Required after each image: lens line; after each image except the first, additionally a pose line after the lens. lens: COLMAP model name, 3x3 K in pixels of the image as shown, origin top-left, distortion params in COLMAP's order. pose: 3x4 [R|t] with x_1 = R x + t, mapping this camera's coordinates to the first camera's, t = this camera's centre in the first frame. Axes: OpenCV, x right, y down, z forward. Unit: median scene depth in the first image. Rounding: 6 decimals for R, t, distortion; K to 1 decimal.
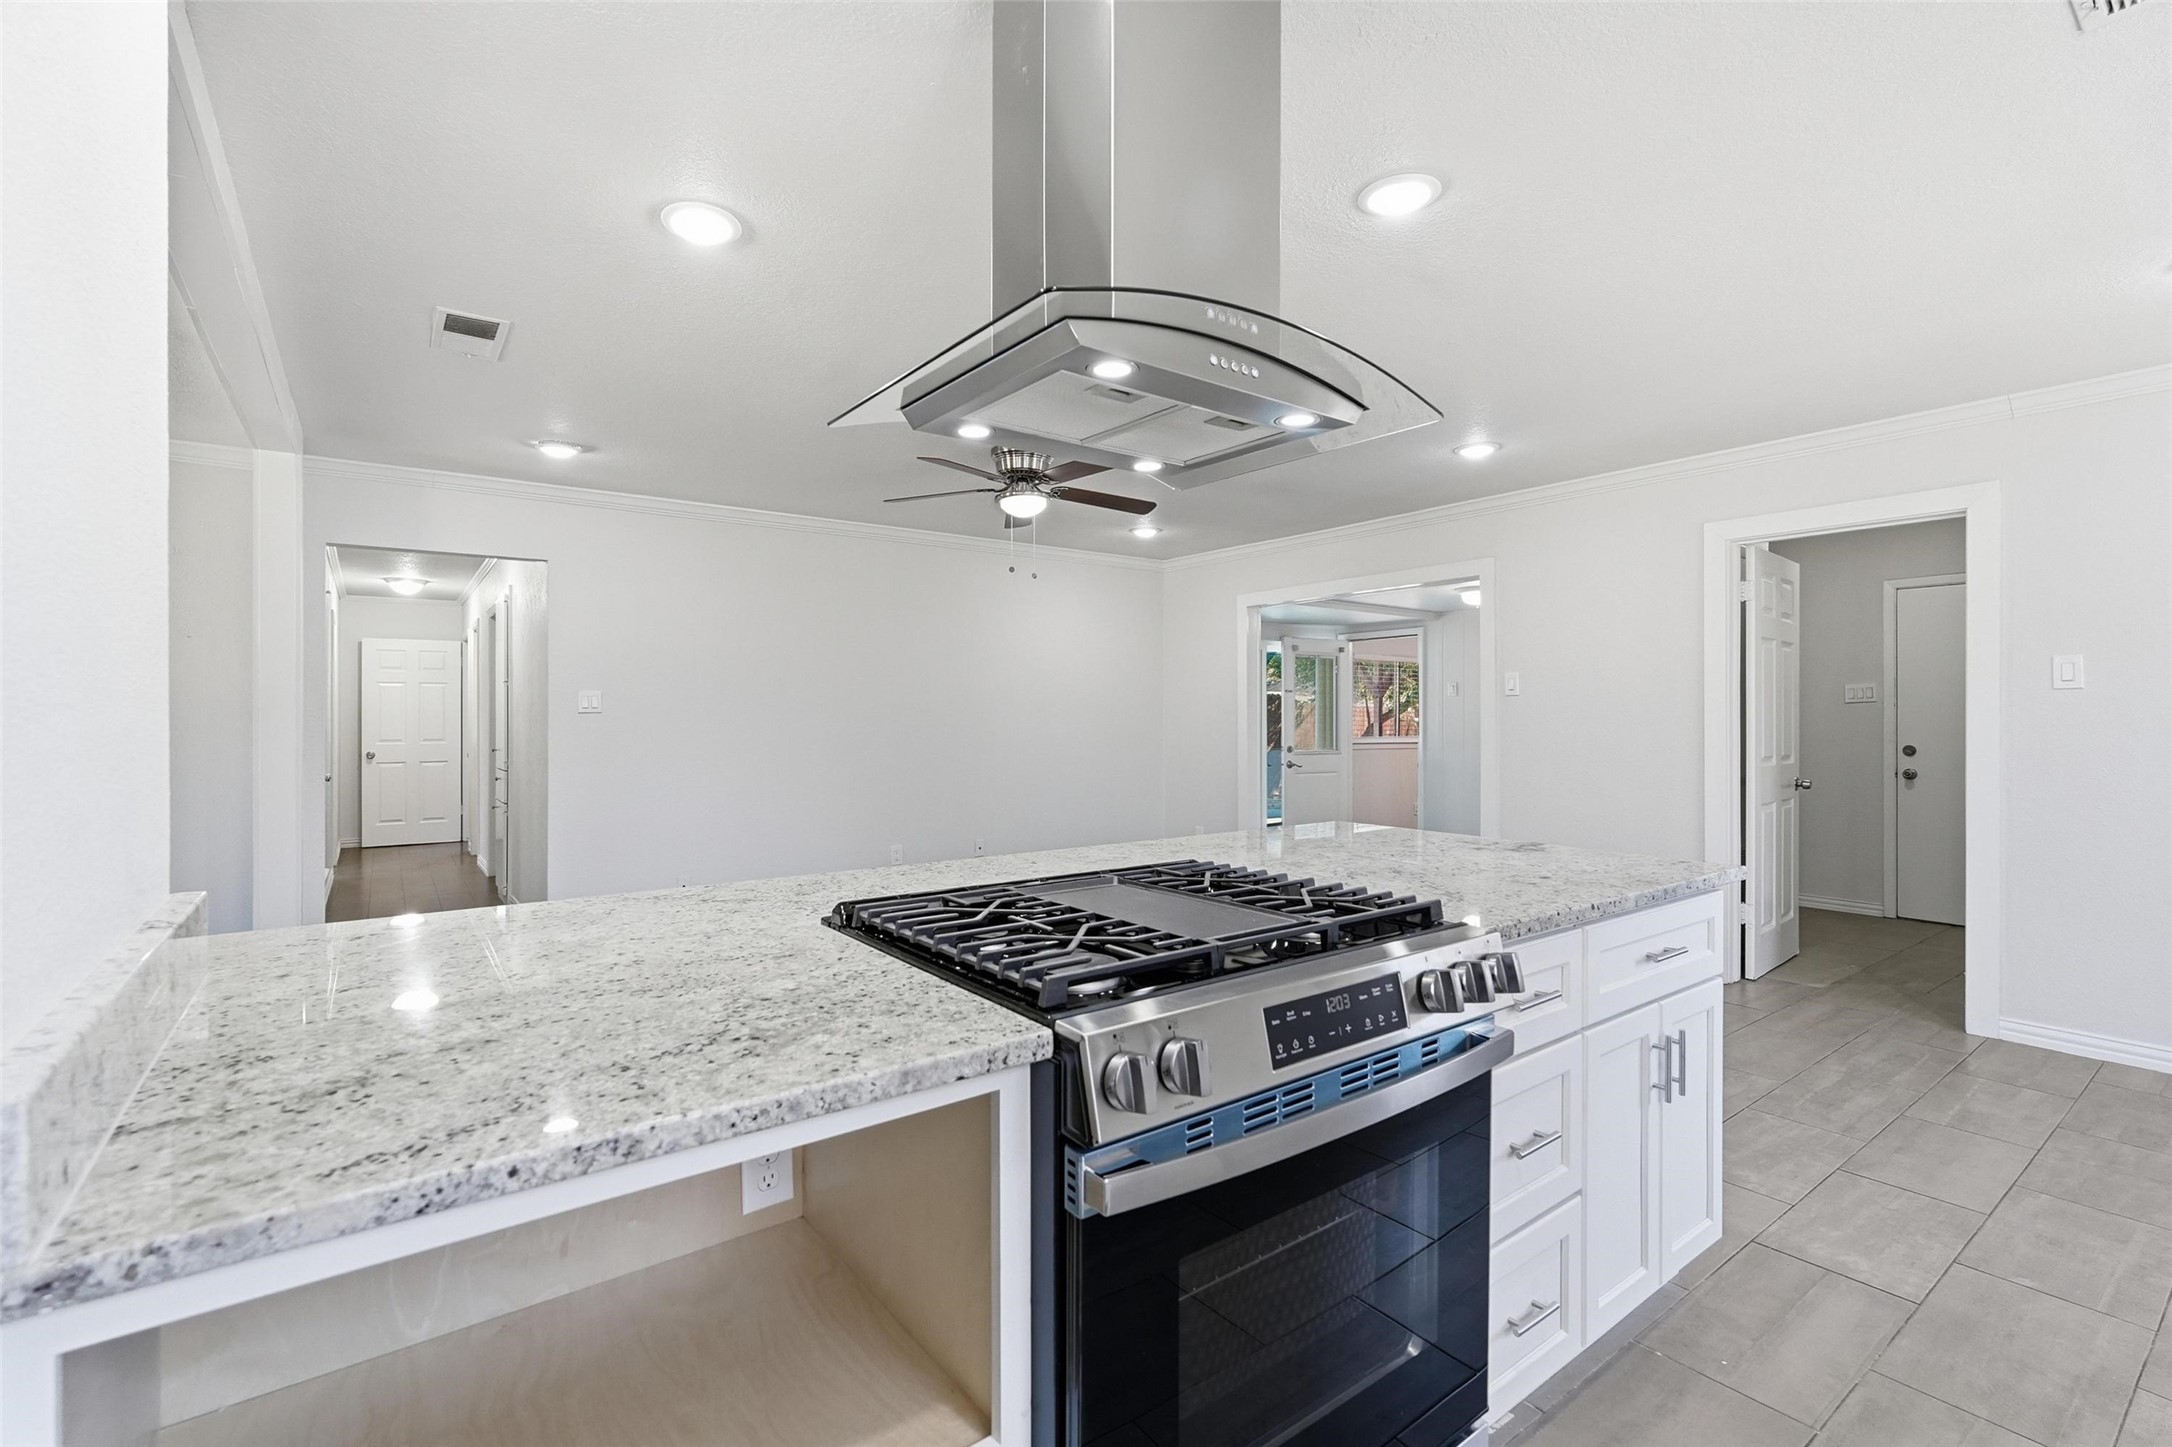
lens RADIAL K [[970.4, 0, 1082.8], [0, 970.4, 720.7], [0, 0, 1]] dist [-0.005161, 0.005182]
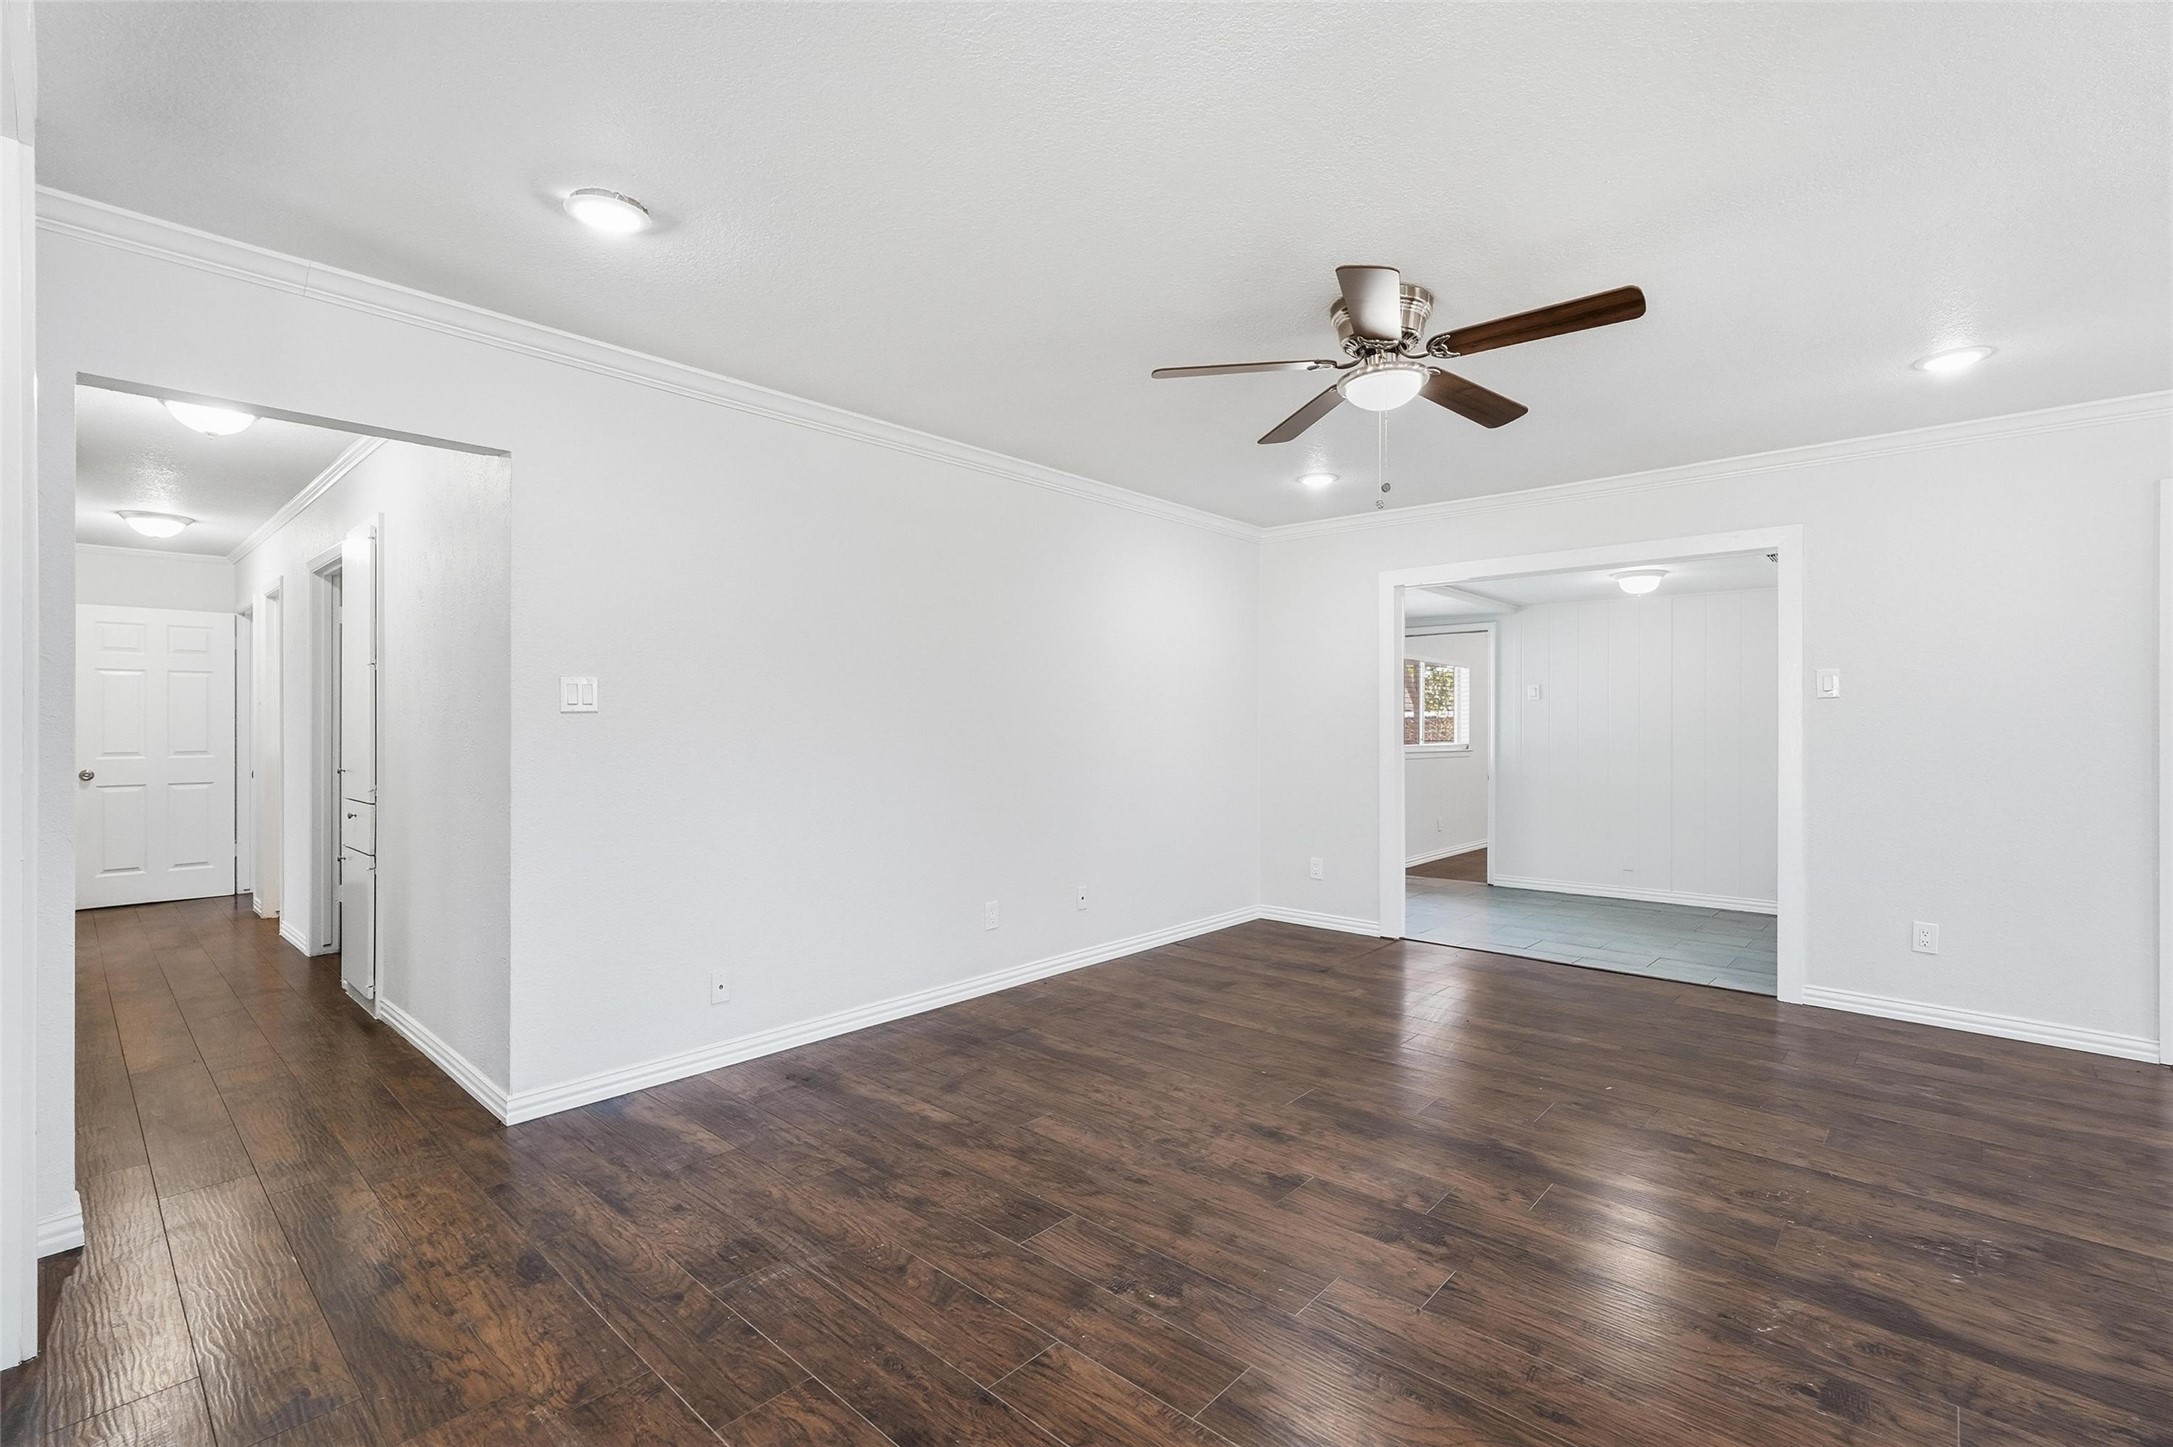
lens RADIAL K [[965.7, 0, 1076.7], [0, 965.7, 733.6], [0, 0, 1]] dist [-0.015617, 0.009339]
pose [[0.980669, -0.000518, 0.195675, -0.398079], [-0.001379, 0.999953, 0.009559, -0.006116], [-0.195670, -0.009644, 0.980622, 0.435879]]
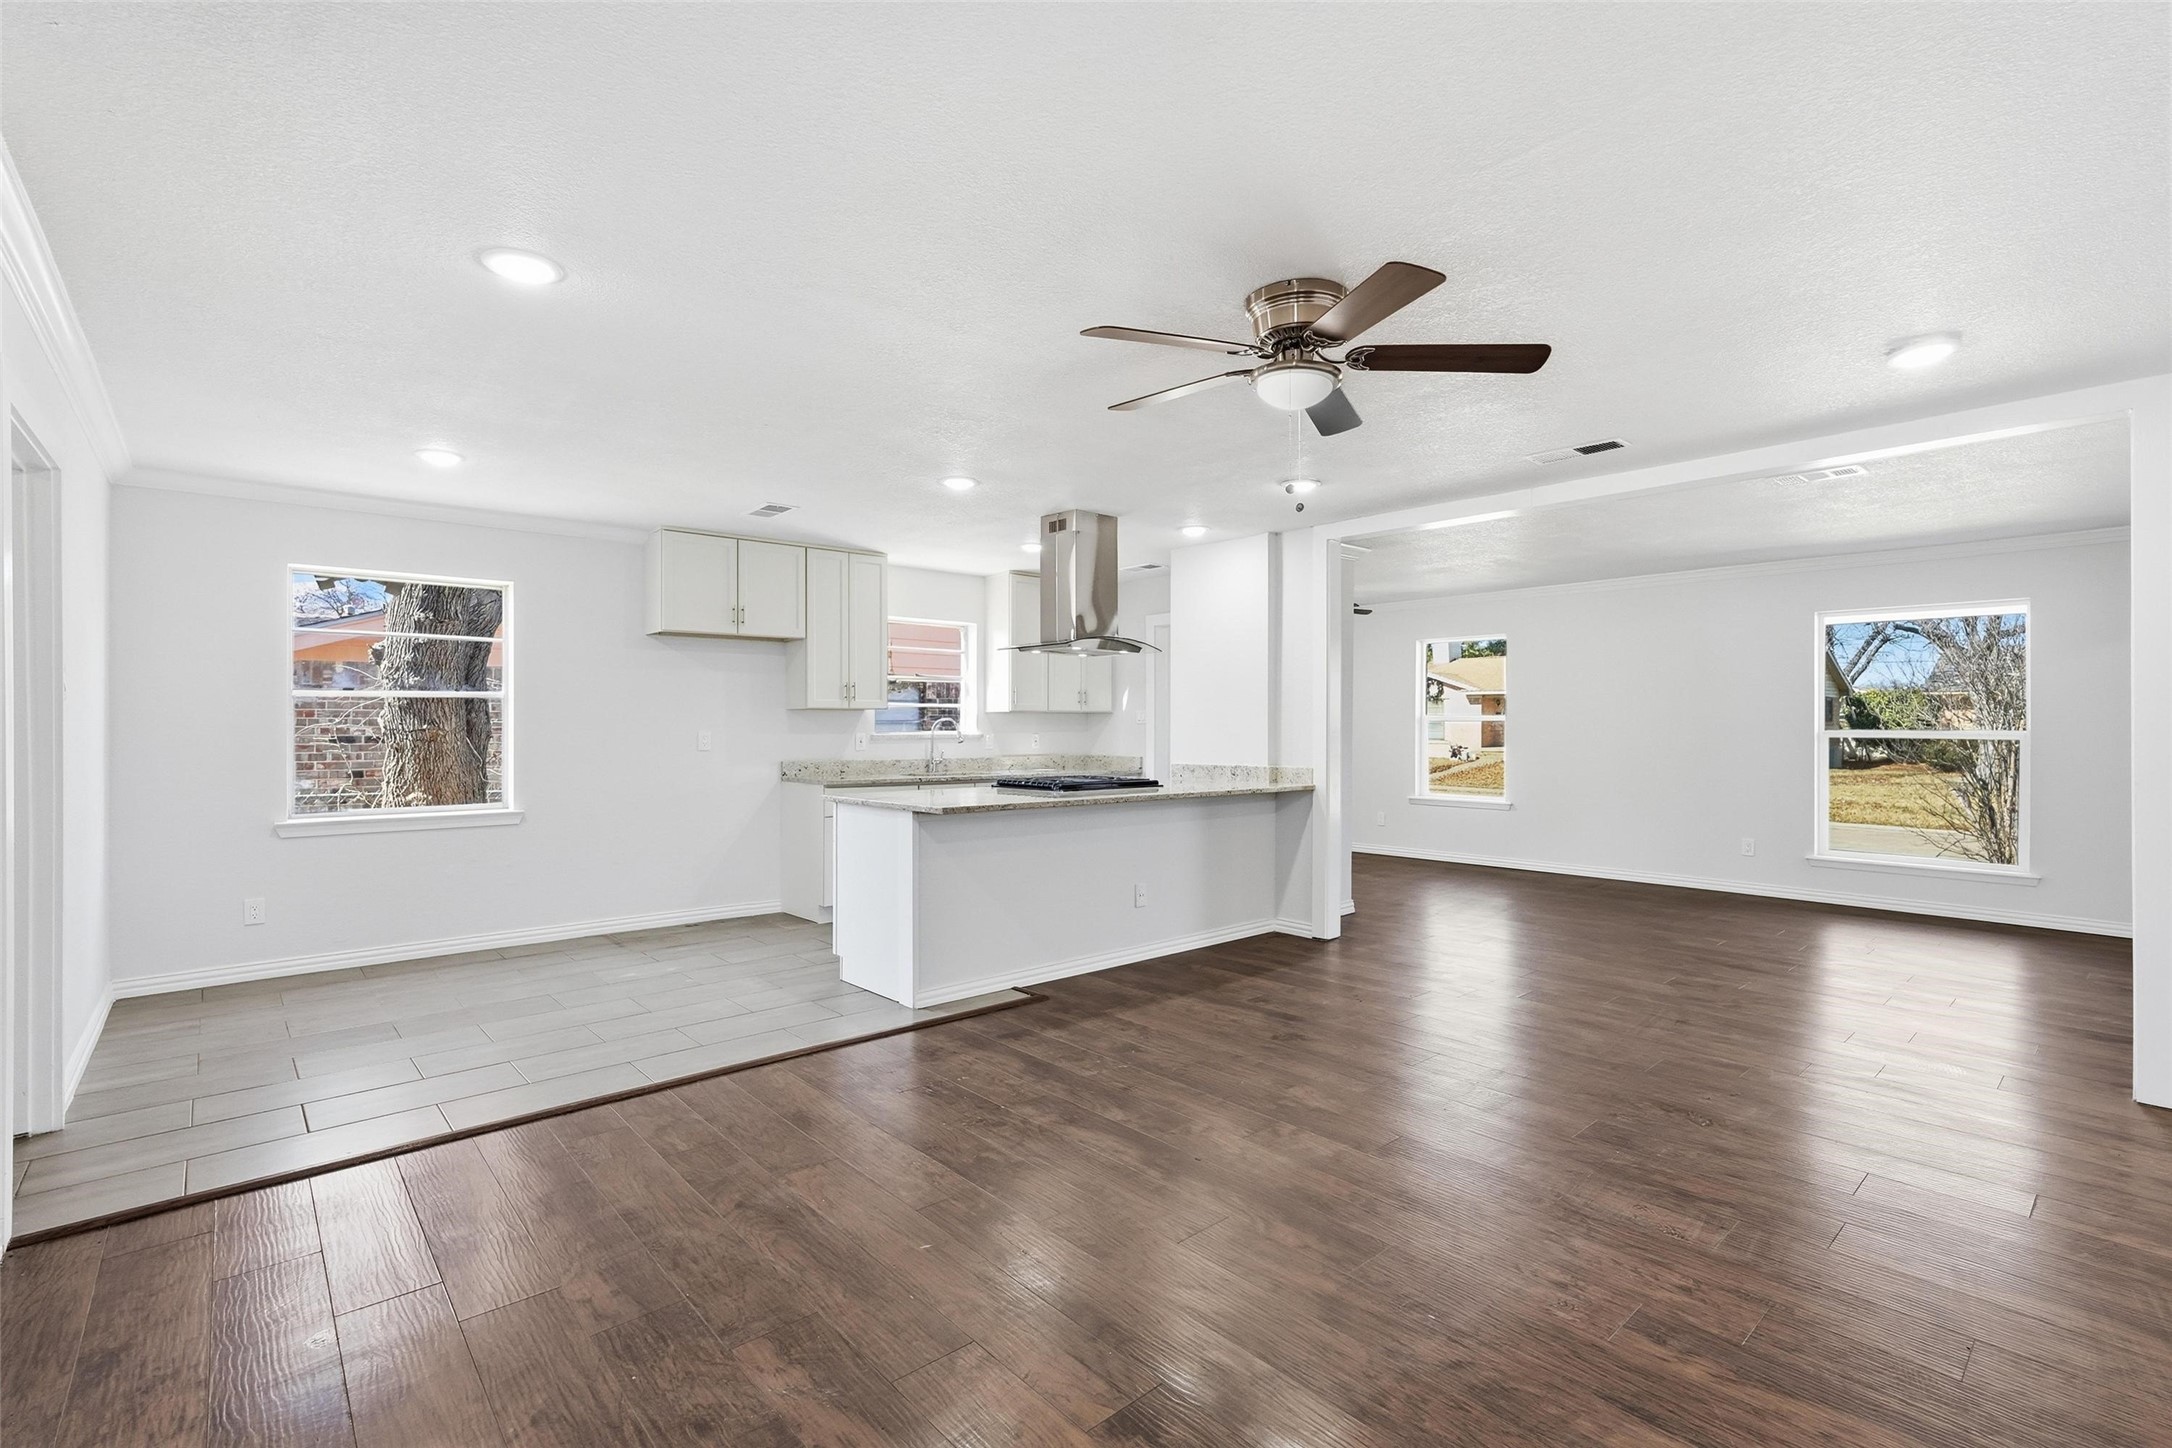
lens RADIAL K [[970.4, 0, 1082.8], [0, 970.4, 721.2], [0, 0, 1]] dist [-0.005161, 0.005182]
pose [[-0.995735, -0.002415, -0.092226, 0.136910], [-0.002549, 0.999996, 0.001334, -0.016386], [0.092223, 0.001564, -0.995737, 1.671291]]
